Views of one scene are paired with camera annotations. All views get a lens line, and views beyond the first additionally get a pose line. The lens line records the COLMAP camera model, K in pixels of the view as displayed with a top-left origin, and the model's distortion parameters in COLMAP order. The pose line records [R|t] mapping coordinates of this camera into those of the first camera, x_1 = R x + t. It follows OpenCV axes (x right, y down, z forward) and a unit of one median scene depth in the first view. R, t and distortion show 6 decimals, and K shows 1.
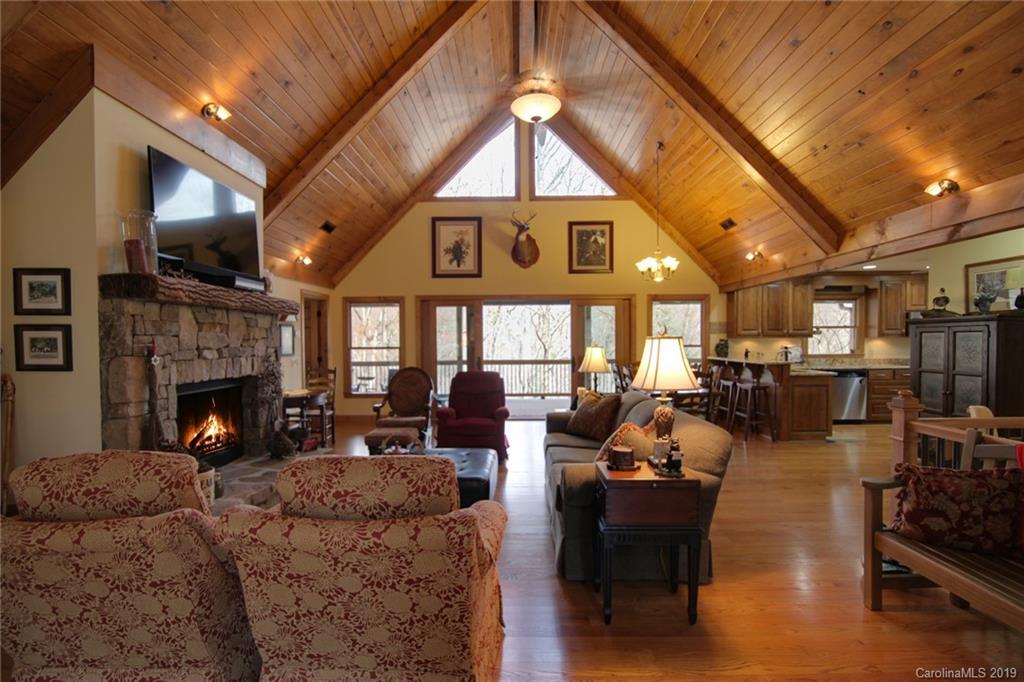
lens RADIAL K [[469.1, 0, 512.2], [0, 469.1, 351.0], [0, 0, 1]] dist [-0.019470, 0.001024]
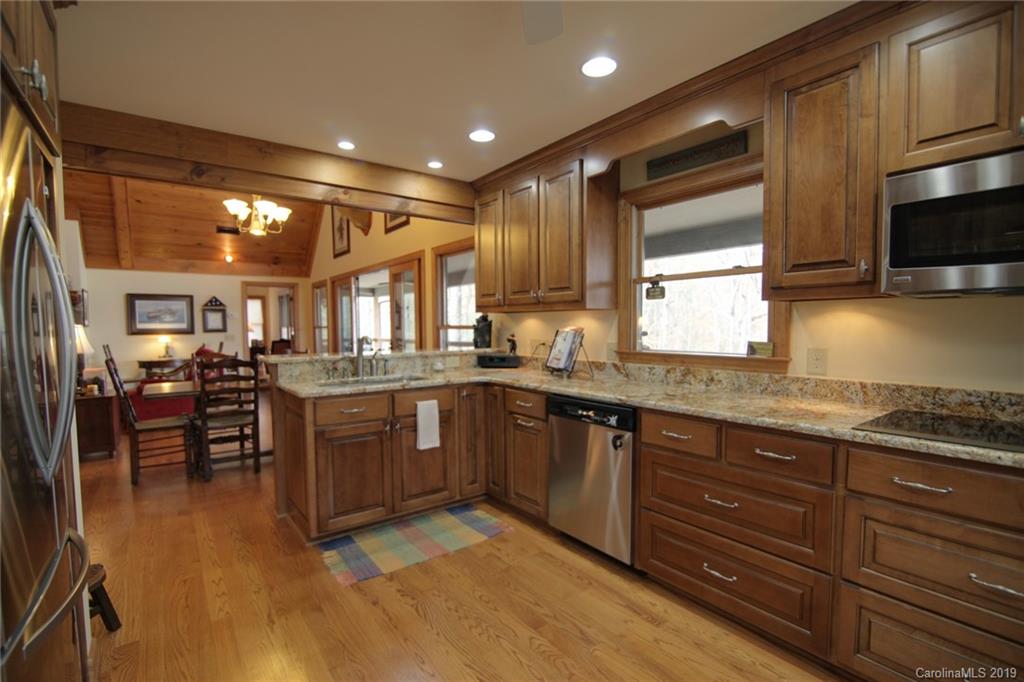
lens RADIAL K [[469.1, 0, 512.2], [0, 469.1, 351.0], [0, 0, 1]] dist [-0.019470, 0.001024]
pose [[0.610428, 0.046318, -0.790716, 1.043014], [-0.016329, 0.998813, 0.045901, -0.011175], [0.791903, -0.015108, 0.610459, 0.814744]]
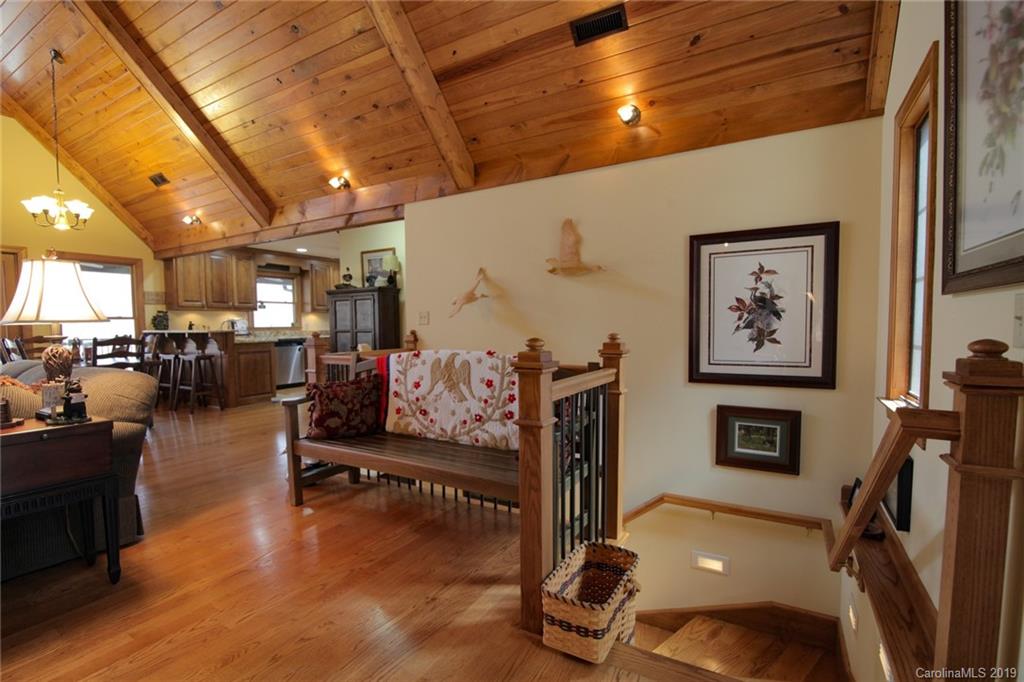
lens RADIAL K [[469.1, 0, 512.2], [0, 469.1, 351.0], [0, 0, 1]] dist [-0.019470, 0.001024]
pose [[0.494220, -0.048002, 0.868011, 0.005226], [0.028199, 0.998834, 0.039181, 0.042560], [-0.868879, 0.005113, 0.494998, -0.036919]]
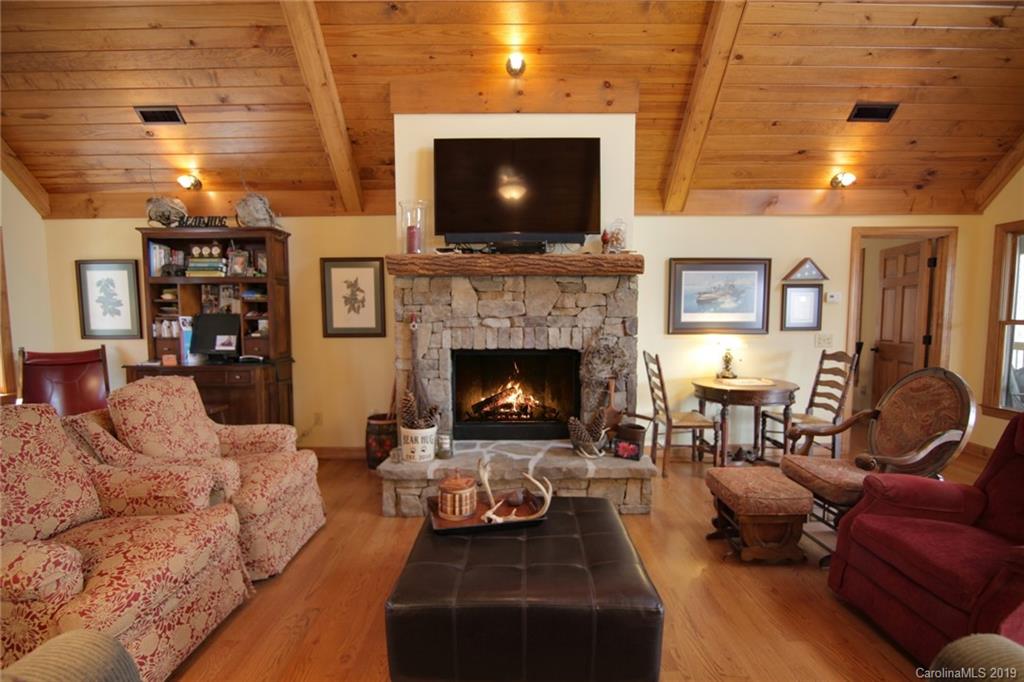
lens RADIAL K [[469.1, 0, 512.2], [0, 469.1, 351.0], [0, 0, 1]] dist [-0.019470, 0.001024]
pose [[0.016522, 0.085425, -0.996208, 0.187344], [-0.018355, 0.996202, 0.085120, -0.010020], [0.999695, 0.016880, 0.018027, 0.534838]]
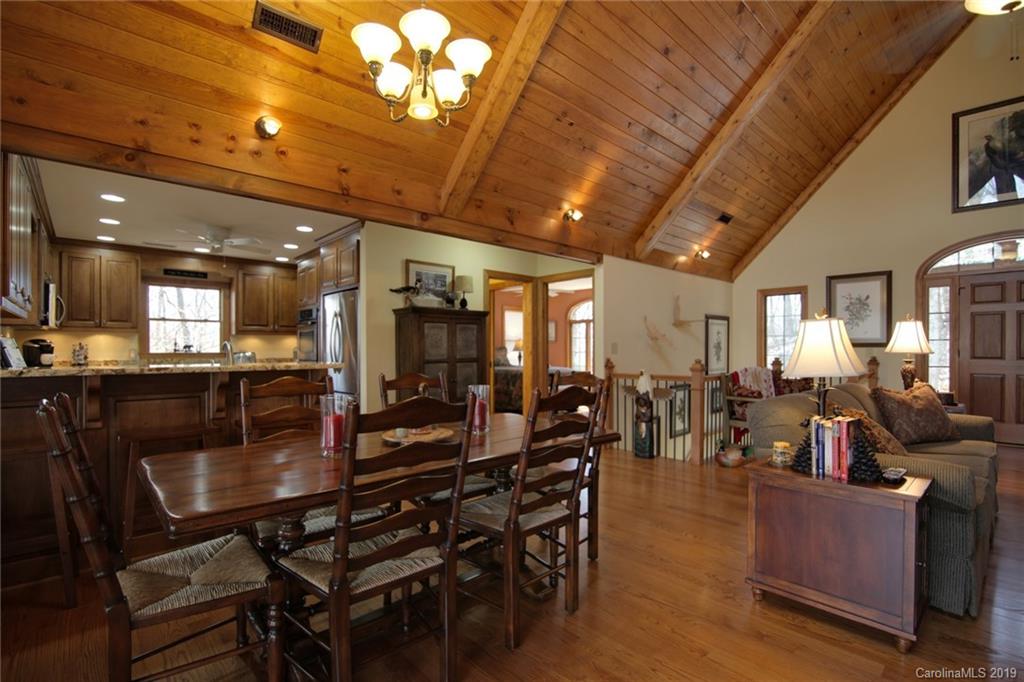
lens RADIAL K [[469.1, 0, 512.2], [0, 469.1, 351.0], [0, 0, 1]] dist [-0.019470, 0.001024]
pose [[-0.689675, 0.002541, 0.724115, 0.038039], [0.023591, 0.999542, 0.018962, 0.004341], [-0.723735, 0.030161, -0.689419, 1.106081]]
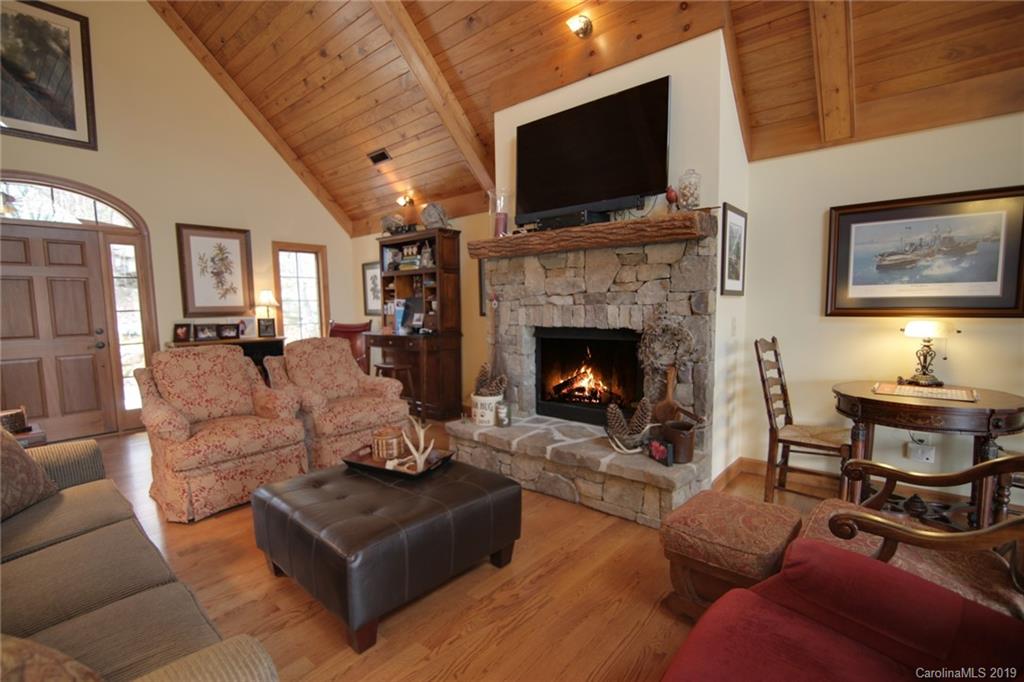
lens RADIAL K [[469.1, 0, 512.2], [0, 469.1, 351.0], [0, 0, 1]] dist [-0.019470, 0.001024]
pose [[-0.642081, 0.089416, -0.761404, 0.093364], [0.000919, 0.993264, 0.115870, -0.000983], [0.766636, 0.073698, -0.637838, 0.820477]]
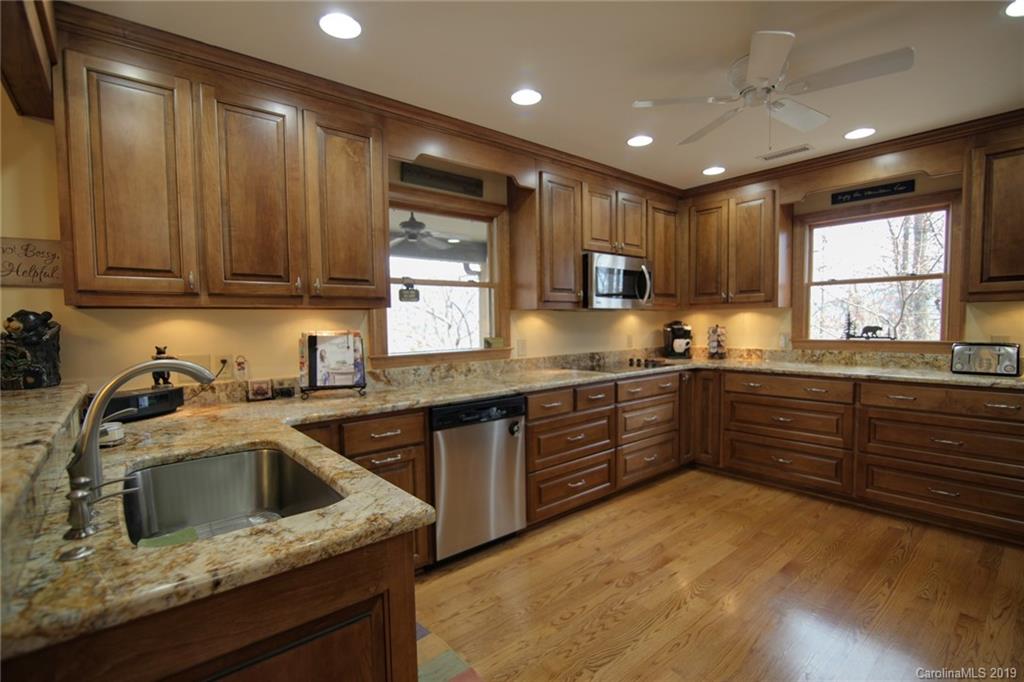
lens RADIAL K [[469.1, 0, 512.2], [0, 469.1, 351.0], [0, 0, 1]] dist [-0.019470, 0.001024]
pose [[0.761965, -0.045427, 0.646023, 0.565932], [0.028047, 0.998916, 0.037161, -0.008702], [-0.647011, -0.010196, 0.762413, 0.788269]]
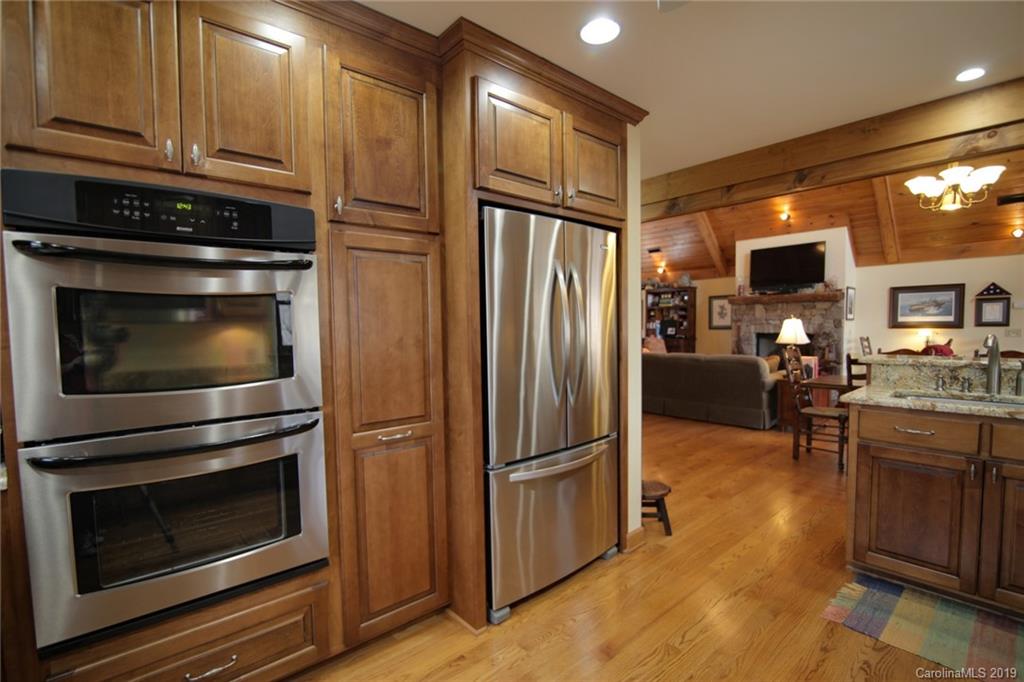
lens RADIAL K [[469.1, 0, 512.2], [0, 469.1, 351.0], [0, 0, 1]] dist [-0.019470, 0.001024]
pose [[-0.746011, 0.053083, -0.663814, 1.046780], [0.002887, 0.997066, 0.076488, -0.017407], [0.665927, 0.055144, -0.743976, 1.004039]]
